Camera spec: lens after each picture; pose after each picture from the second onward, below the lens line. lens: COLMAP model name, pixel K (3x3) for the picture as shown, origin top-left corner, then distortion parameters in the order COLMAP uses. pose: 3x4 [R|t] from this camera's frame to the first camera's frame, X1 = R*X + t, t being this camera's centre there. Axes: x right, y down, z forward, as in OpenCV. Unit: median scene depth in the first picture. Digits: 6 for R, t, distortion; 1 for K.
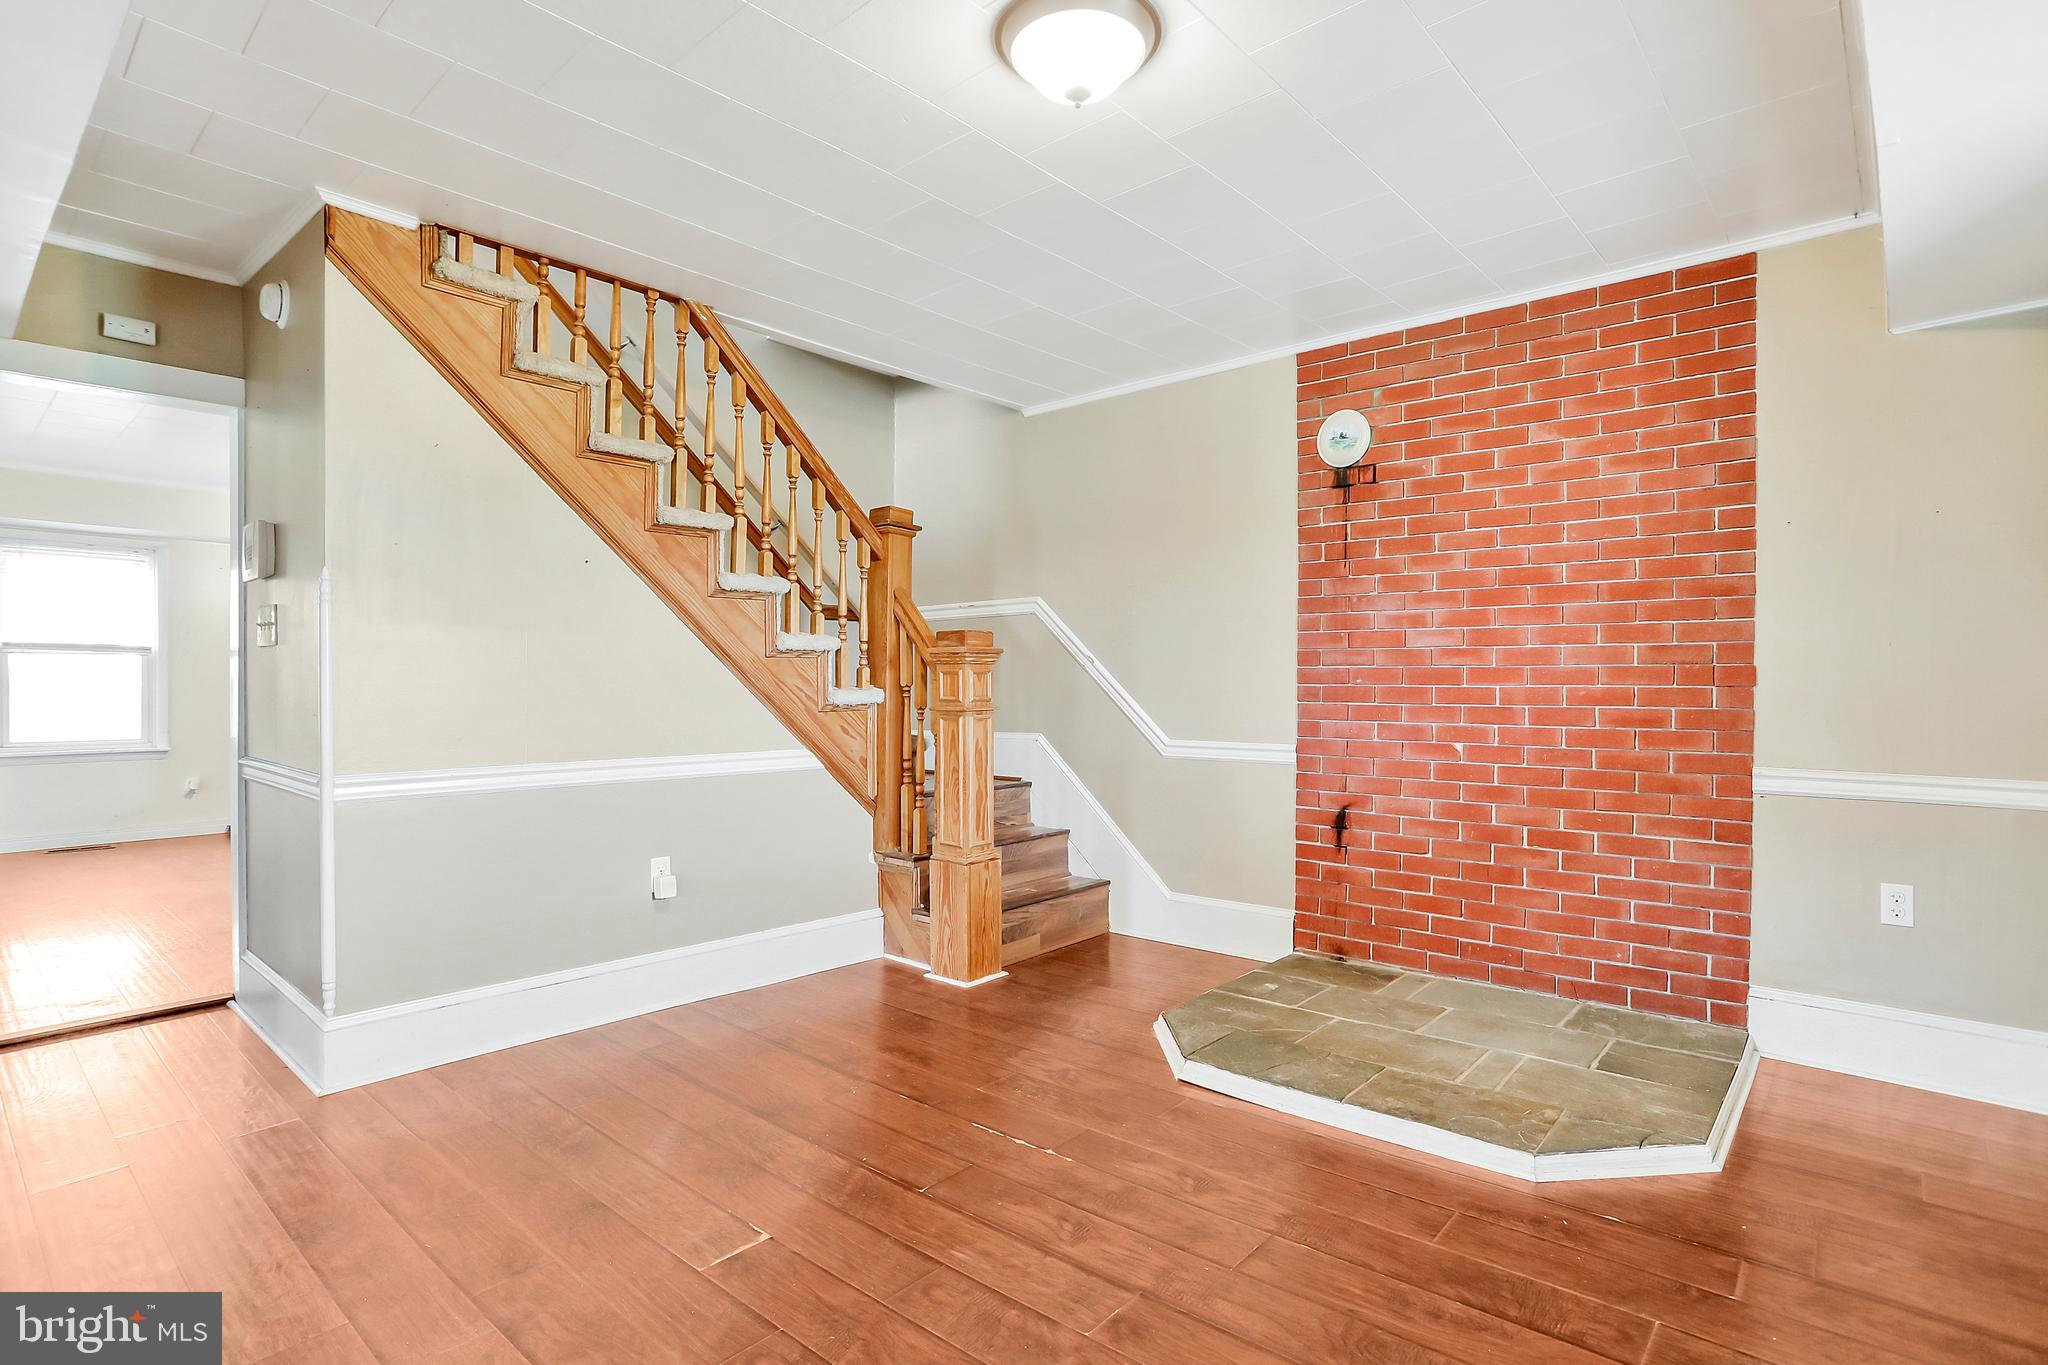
lens RADIAL K [[1000.8, 0, 1008.1], [0, 1000.8, 680.1], [0, 0, 1]] dist [-0.060762, 0.030620]
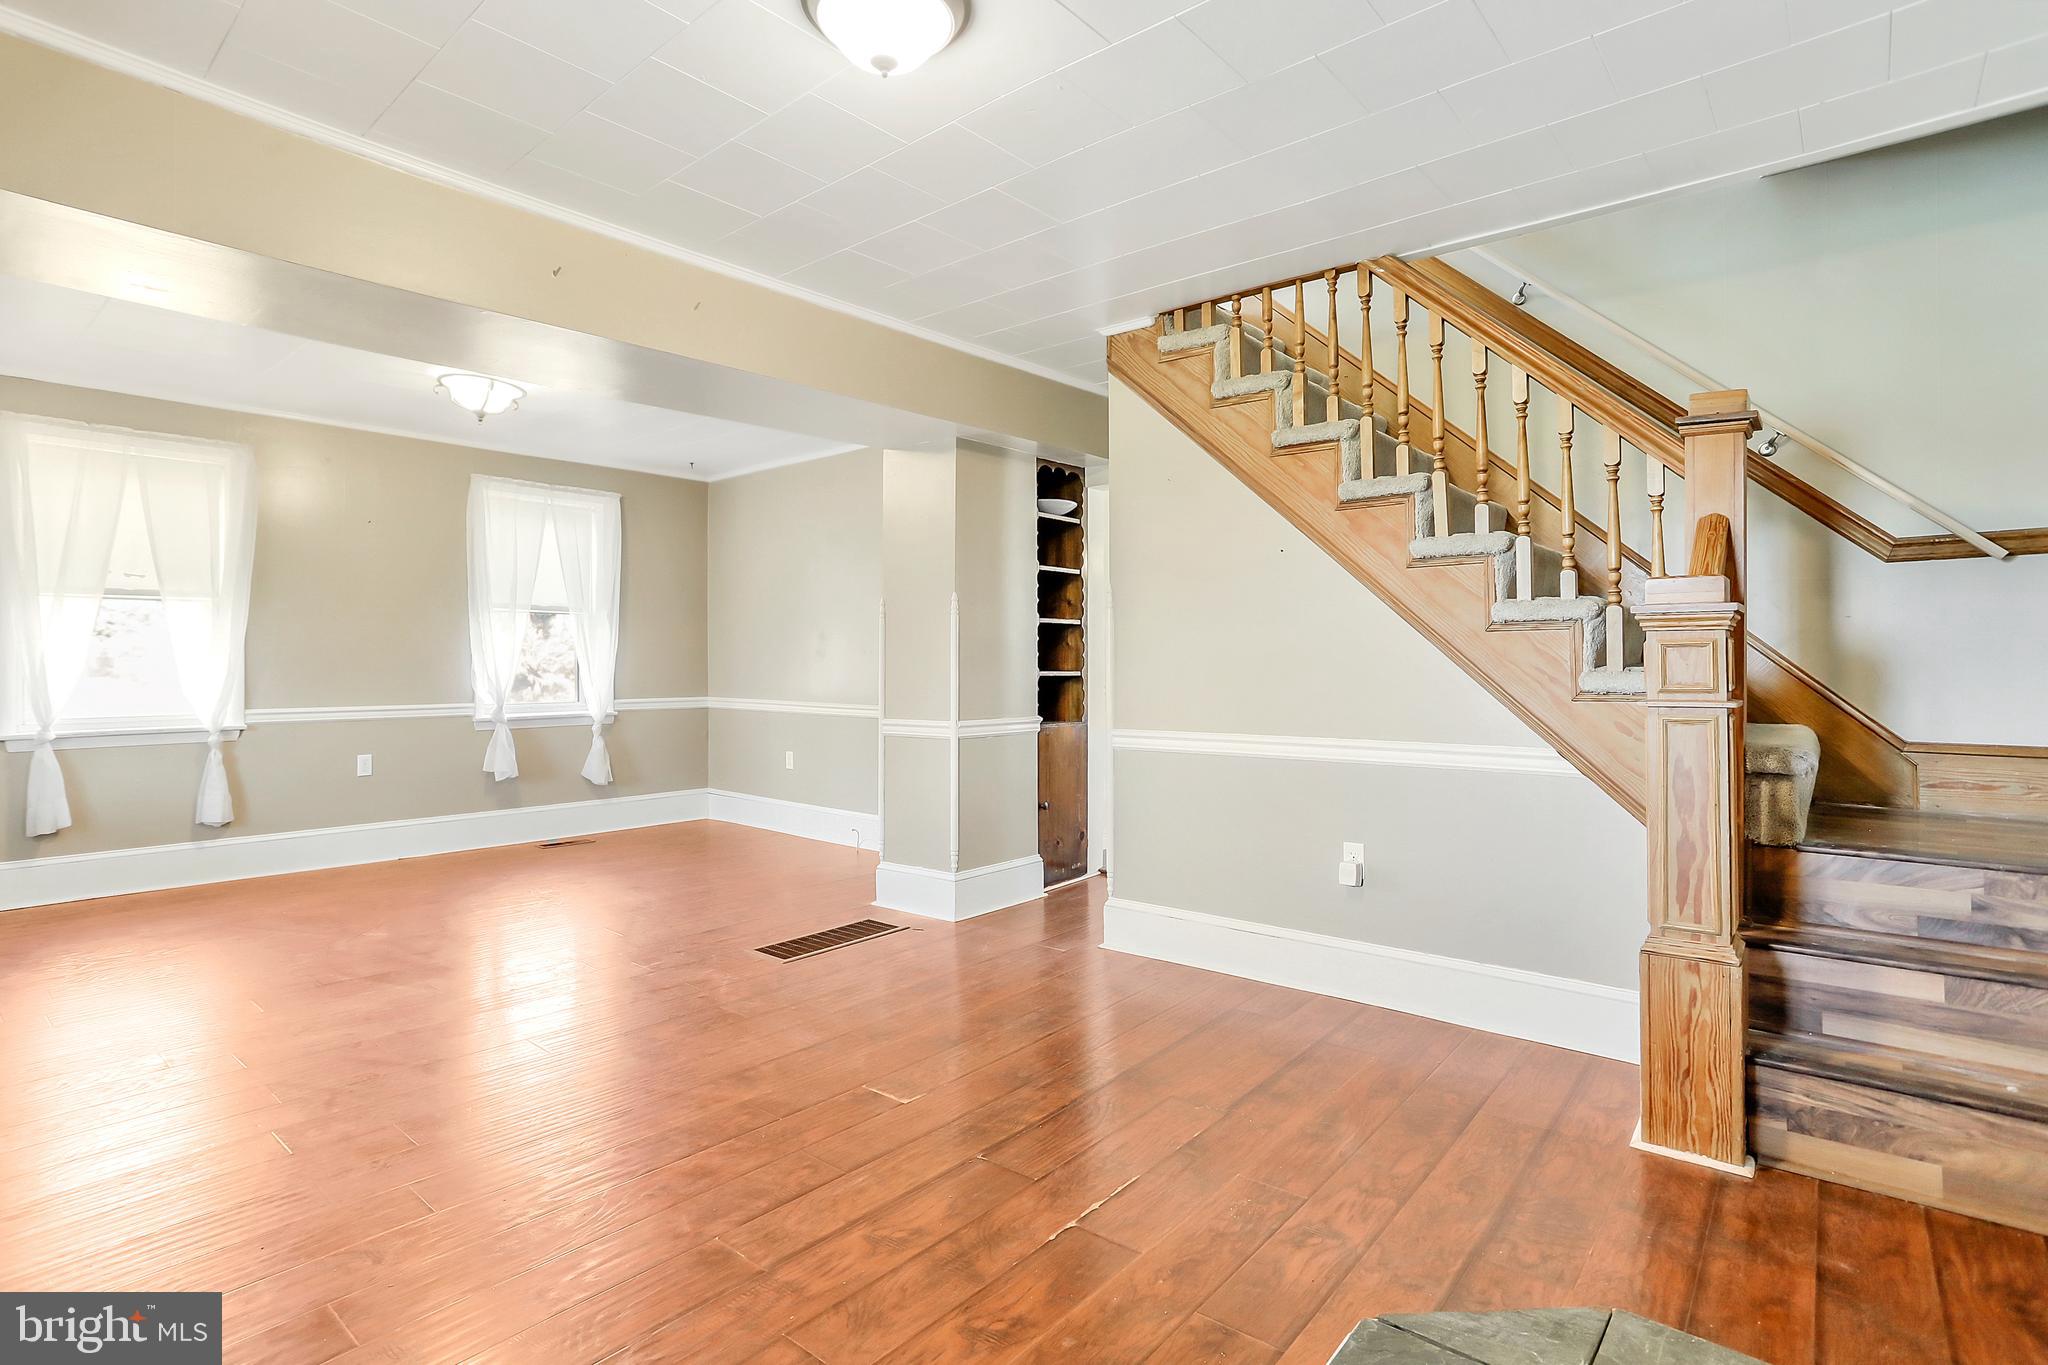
lens RADIAL K [[1000.4, 0, 1030.7], [0, 1000.4, 635.1], [0, 0, 1]] dist [-0.063611, 0.028996]
pose [[0.049443, -0.030084, -0.998324, 0.645919], [0.002679, 0.999547, -0.029988, 0.004028], [0.998773, -0.001192, 0.049501, 0.679037]]
